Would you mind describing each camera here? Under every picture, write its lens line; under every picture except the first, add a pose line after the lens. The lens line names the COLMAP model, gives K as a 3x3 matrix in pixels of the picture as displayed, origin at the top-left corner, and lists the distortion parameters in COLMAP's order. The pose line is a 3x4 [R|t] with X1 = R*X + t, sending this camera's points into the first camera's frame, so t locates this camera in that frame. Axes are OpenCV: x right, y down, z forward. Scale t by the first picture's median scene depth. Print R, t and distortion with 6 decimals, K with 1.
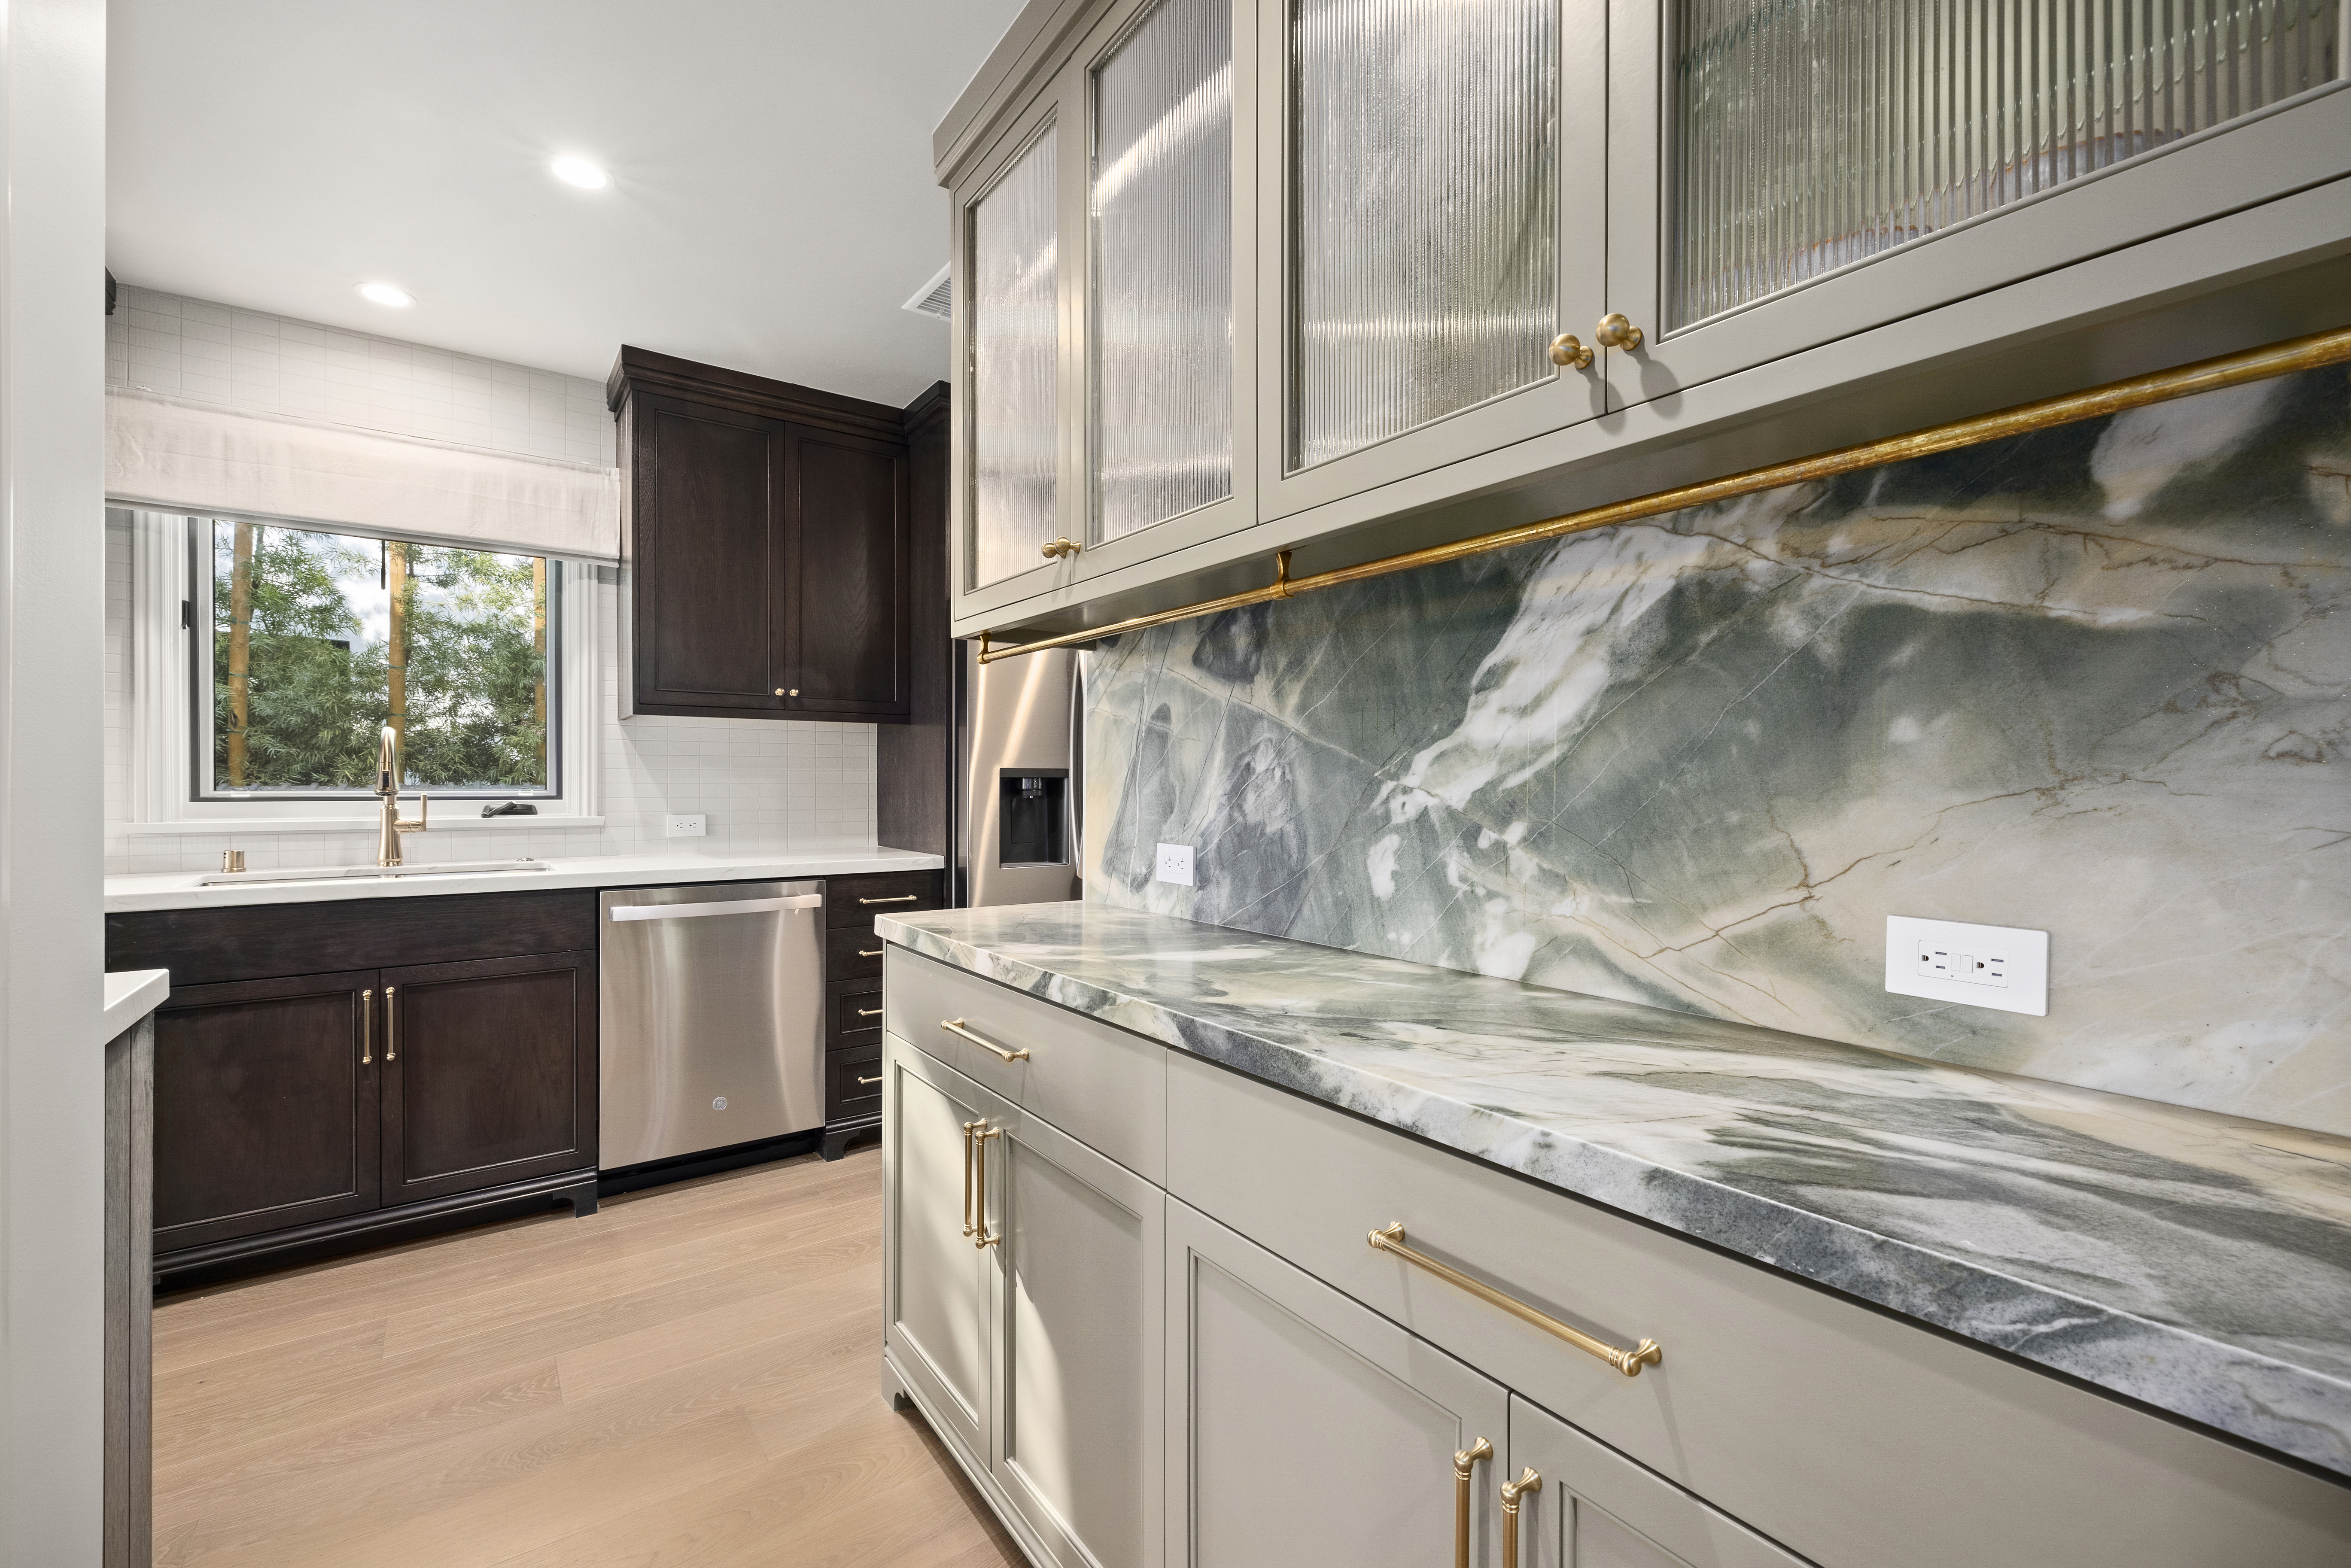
lens RADIAL K [[1001.0, 0, 1175.7], [0, 1001.0, 785.9], [0, 0, 1]] dist [-0.000759, -0.000038]
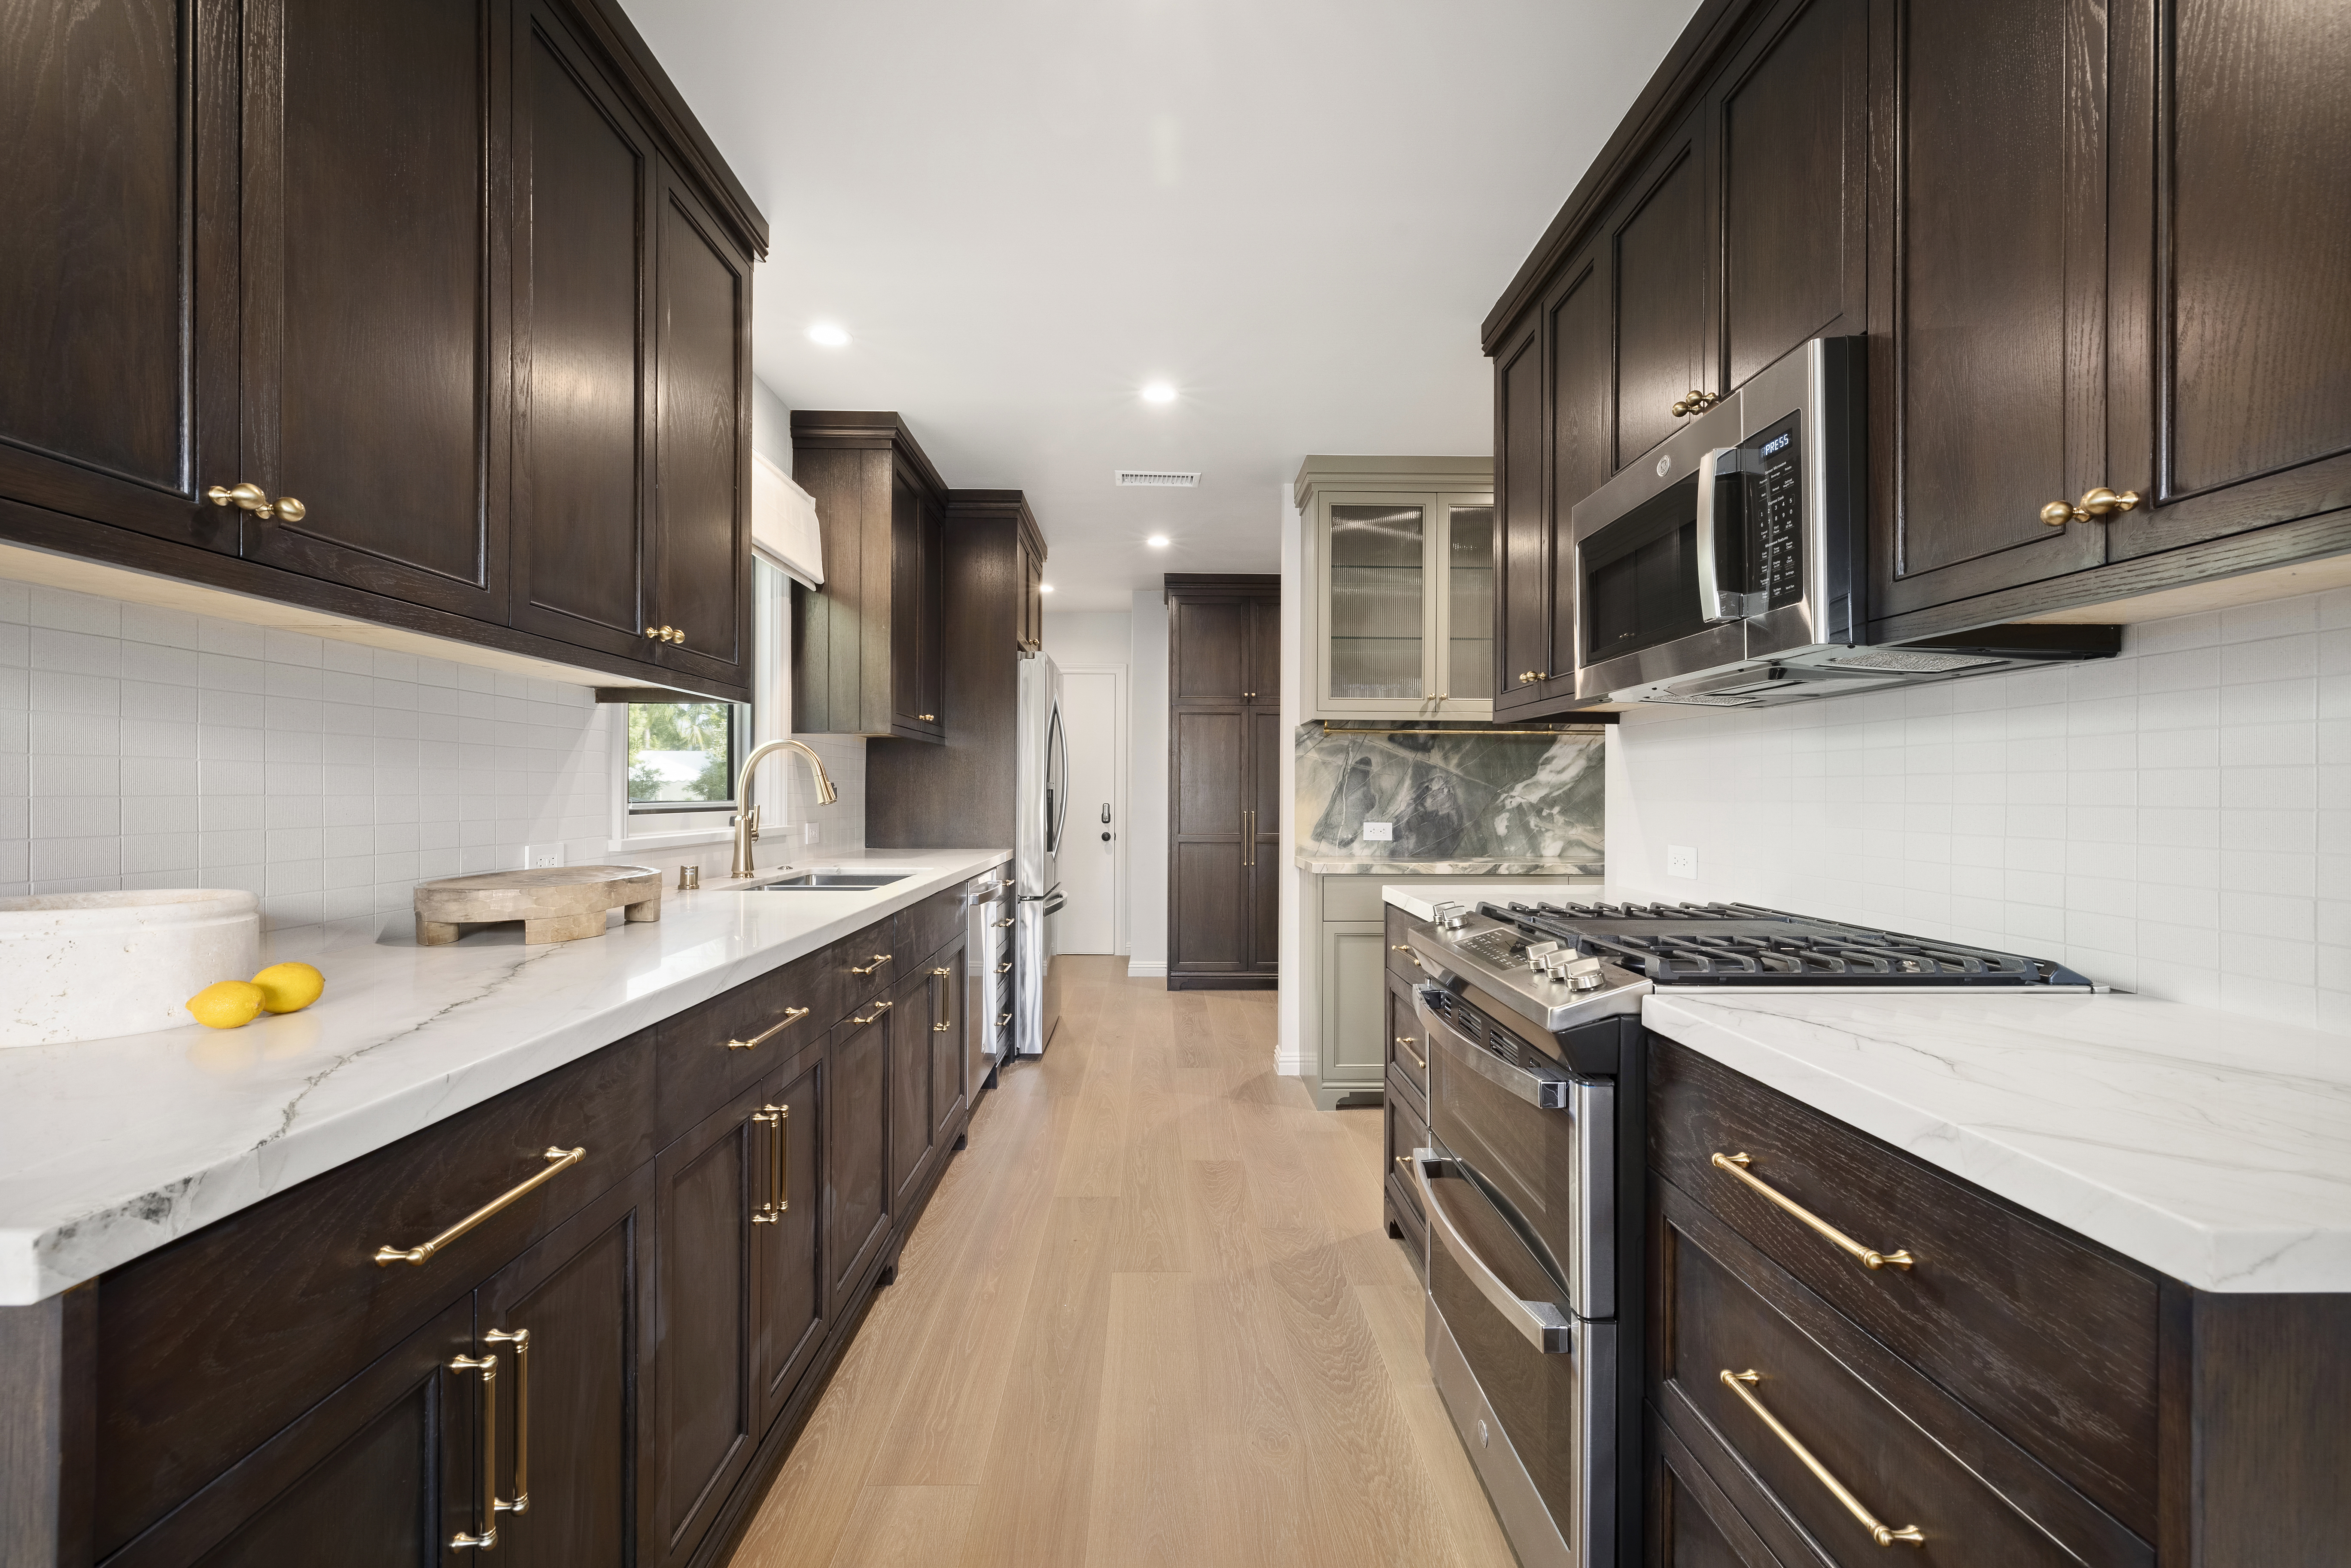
lens RADIAL K [[1001.0, 0, 1179.4], [0, 1001.0, 791.3], [0, 0, 1]] dist [-0.000759, -0.000038]
pose [[0.563788, 0.003738, 0.825911, -2.435079], [0.000310, 0.999989, -0.004737, 0.001332], [-0.825920, 0.002927, 0.563780, 0.155637]]
